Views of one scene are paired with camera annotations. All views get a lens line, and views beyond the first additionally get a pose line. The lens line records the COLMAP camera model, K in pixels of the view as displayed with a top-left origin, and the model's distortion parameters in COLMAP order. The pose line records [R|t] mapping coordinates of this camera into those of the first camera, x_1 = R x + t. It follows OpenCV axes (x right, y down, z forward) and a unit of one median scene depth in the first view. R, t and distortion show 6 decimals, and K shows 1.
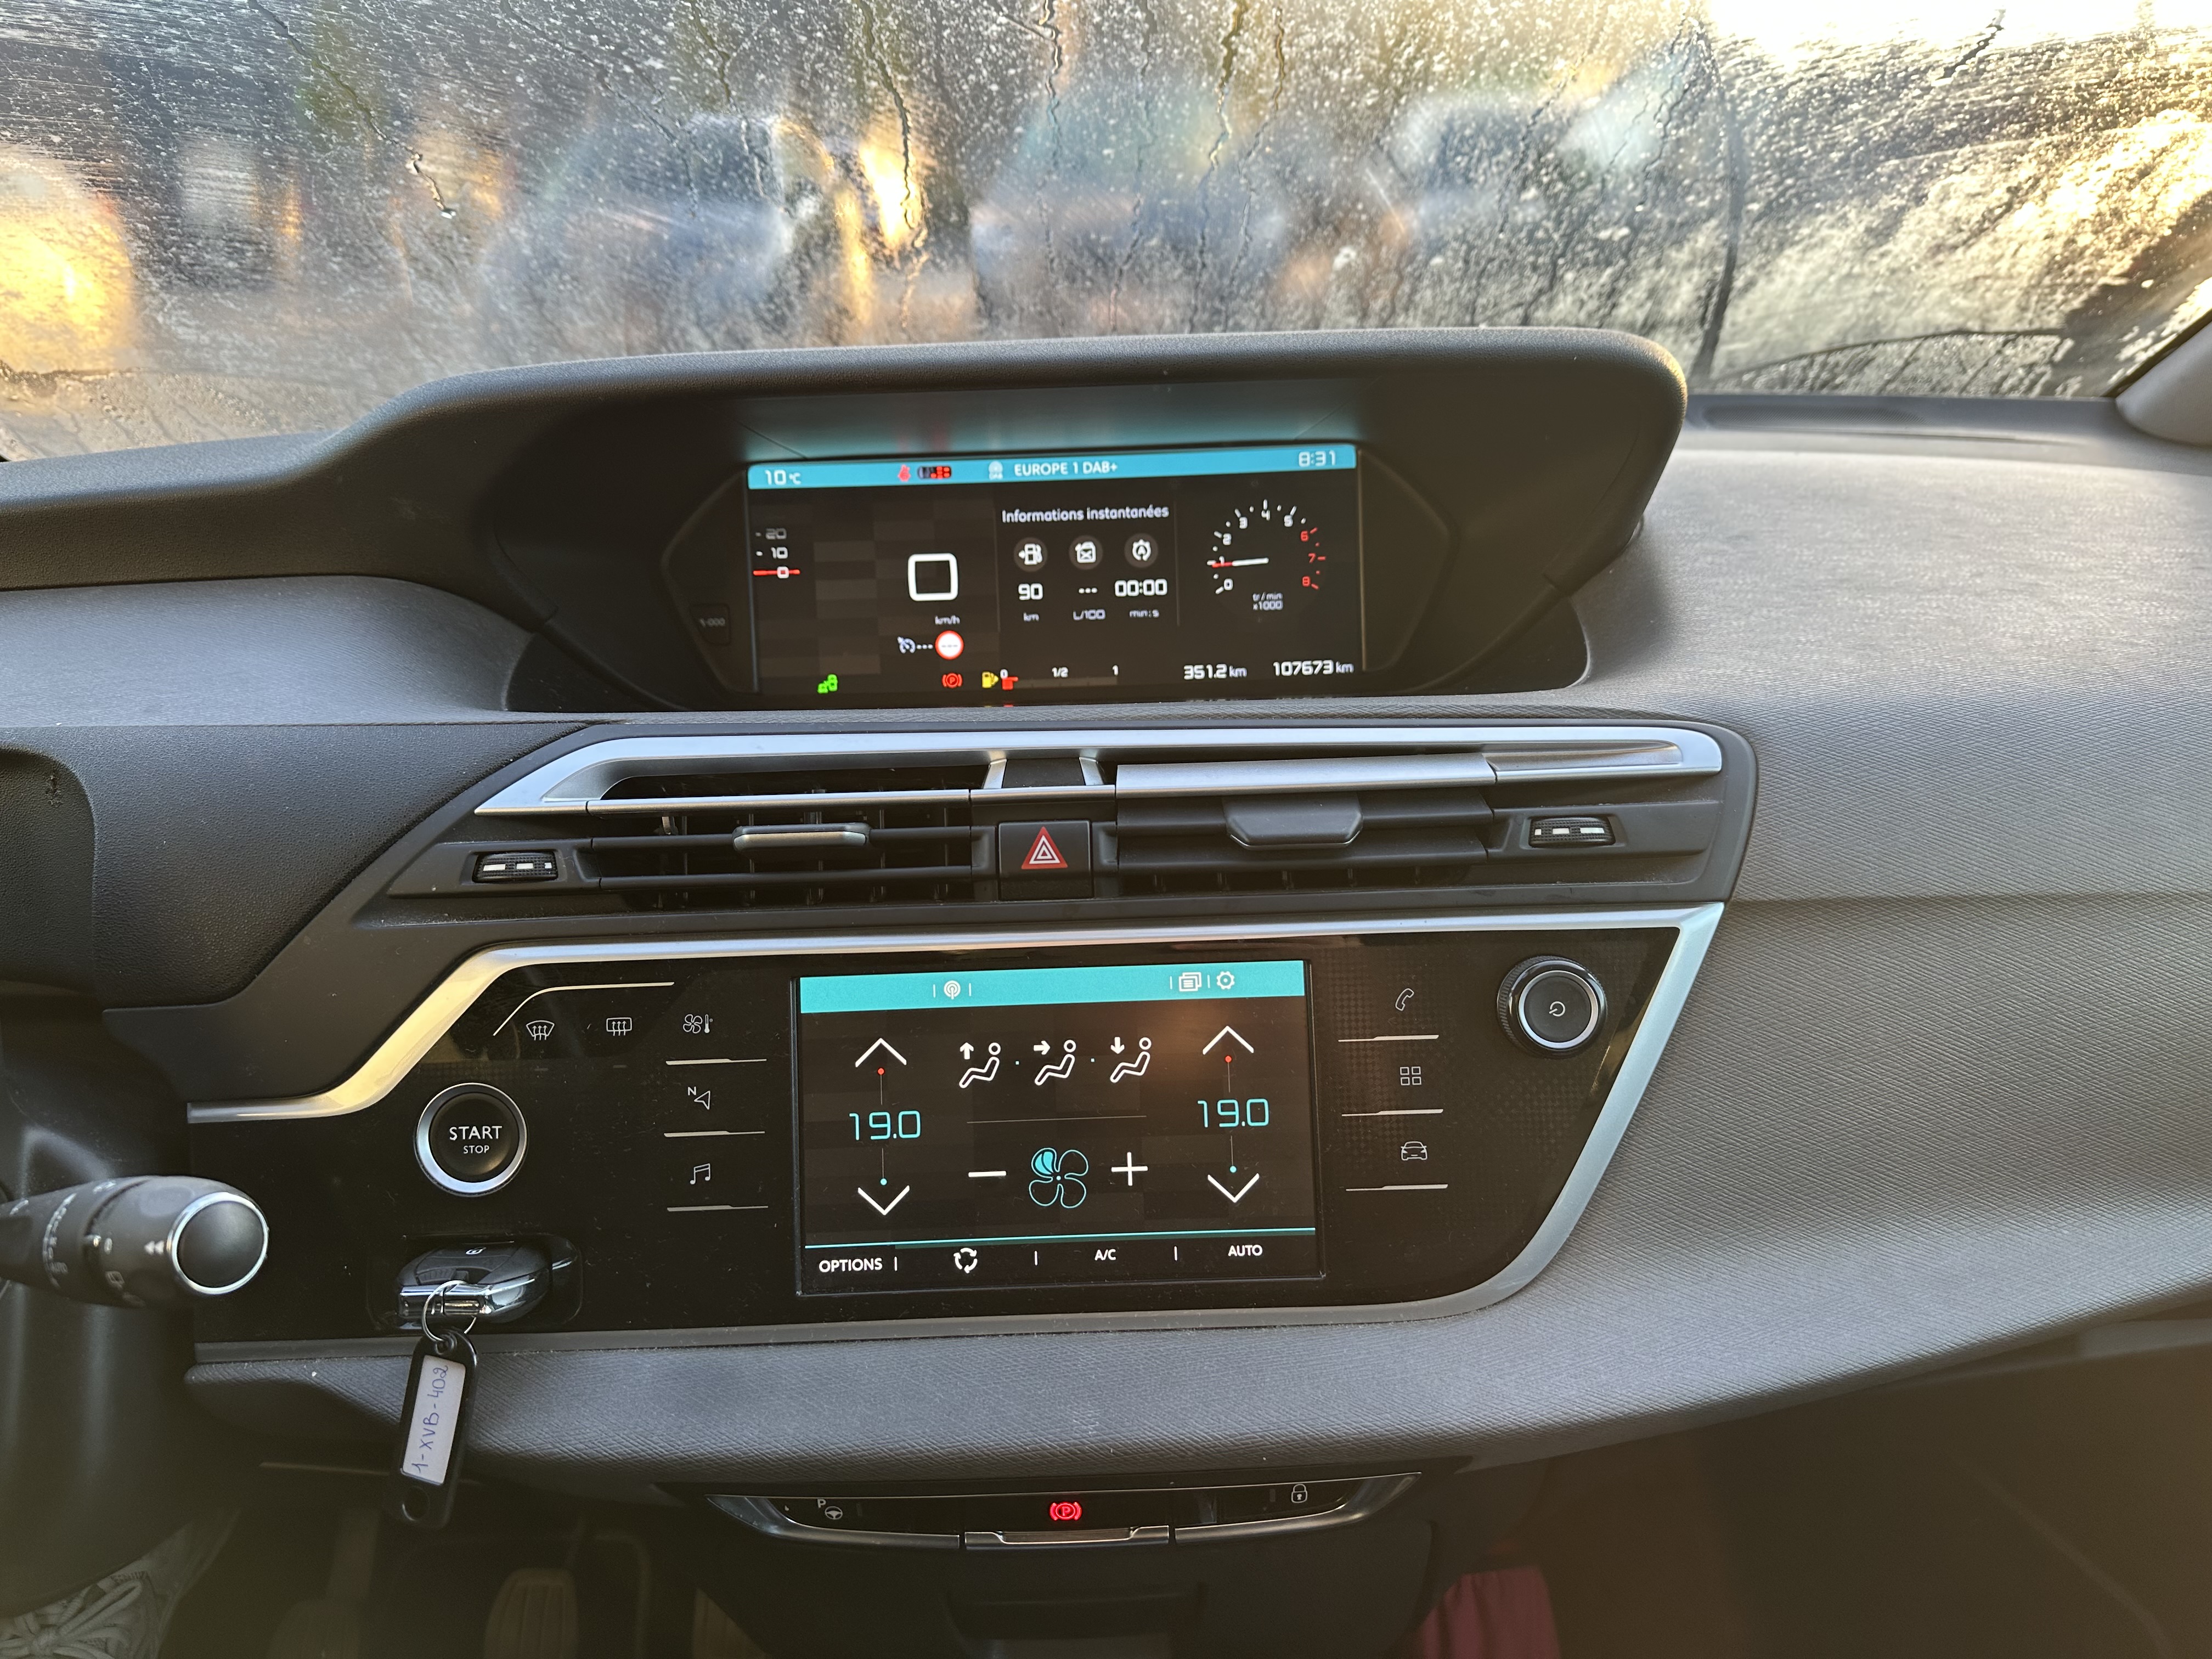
lens RADIAL K [[1535.4, 0, 1106.0], [0, 1535.4, 829.5], [0, 0, 1]] dist [0.180845, -0.349856]
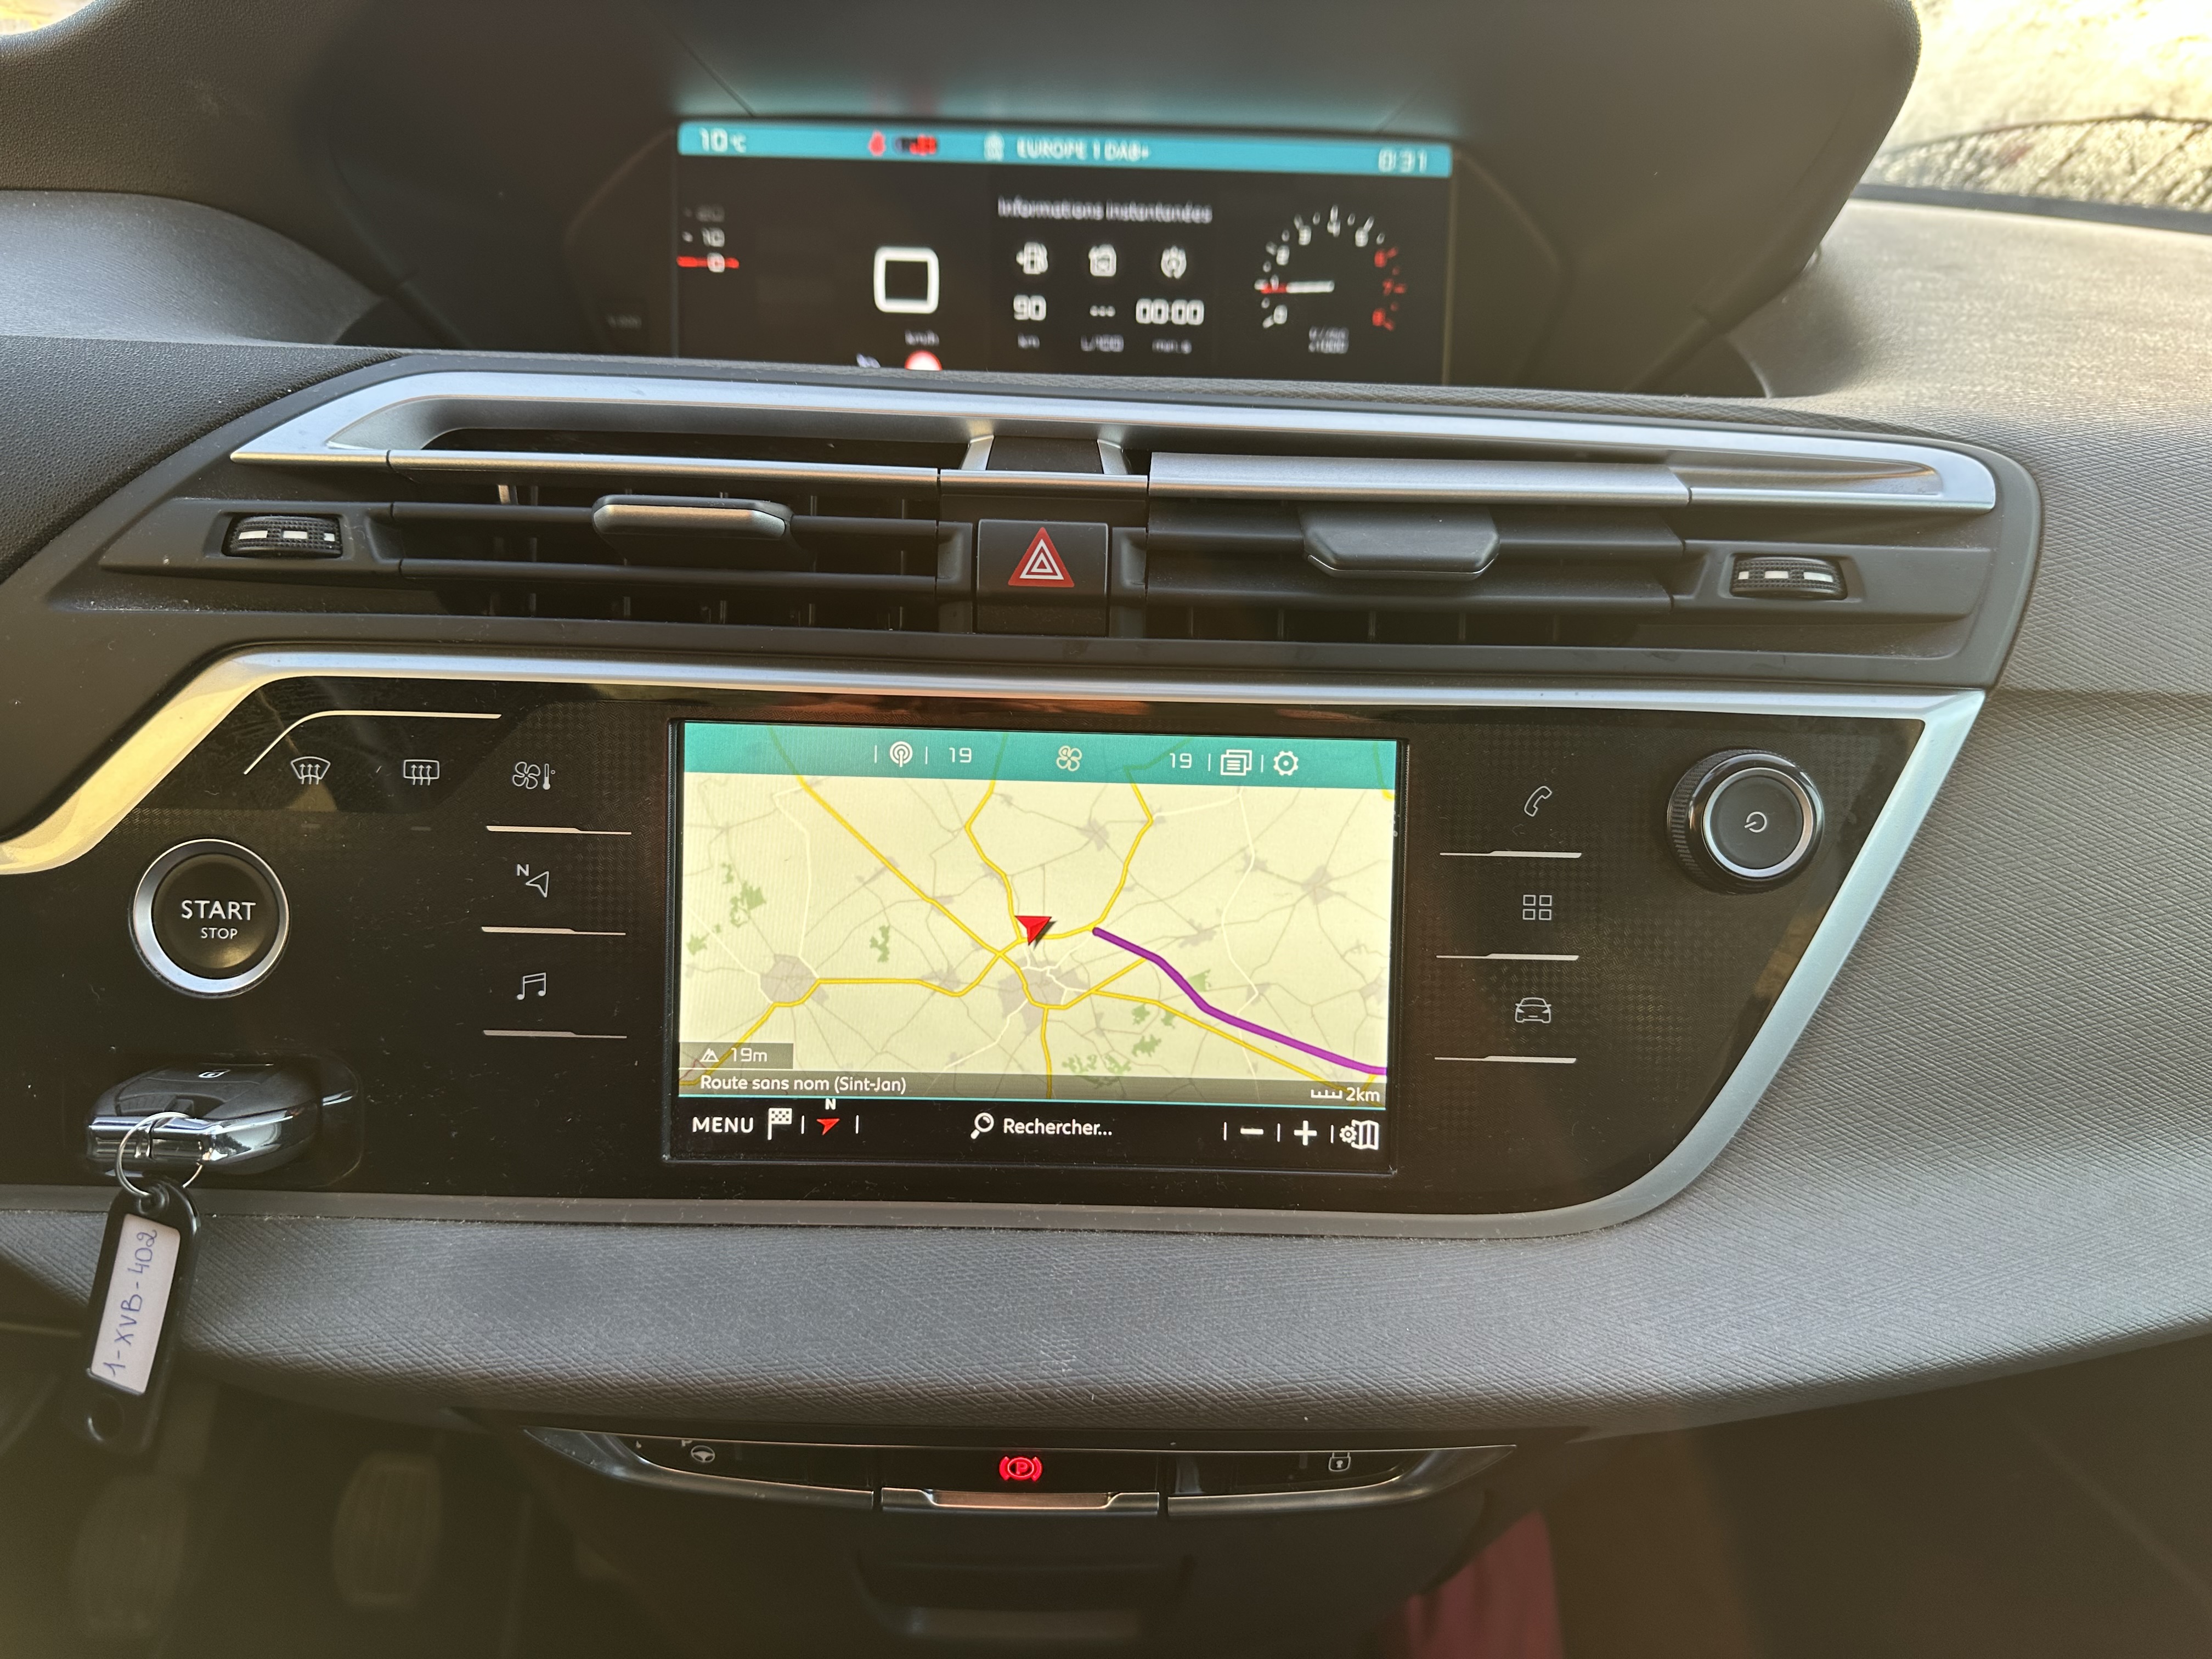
lens RADIAL K [[1546.1, 0, 1106.0], [0, 1546.1, 829.5], [0, 0, 1]] dist [0.116565, -0.174687]
pose [[0.998049, 0.058012, 0.023086, -0.020112], [-0.059437, 0.995996, 0.066782, 0.085301], [-0.019120, -0.068023, 0.997501, 0.284003]]
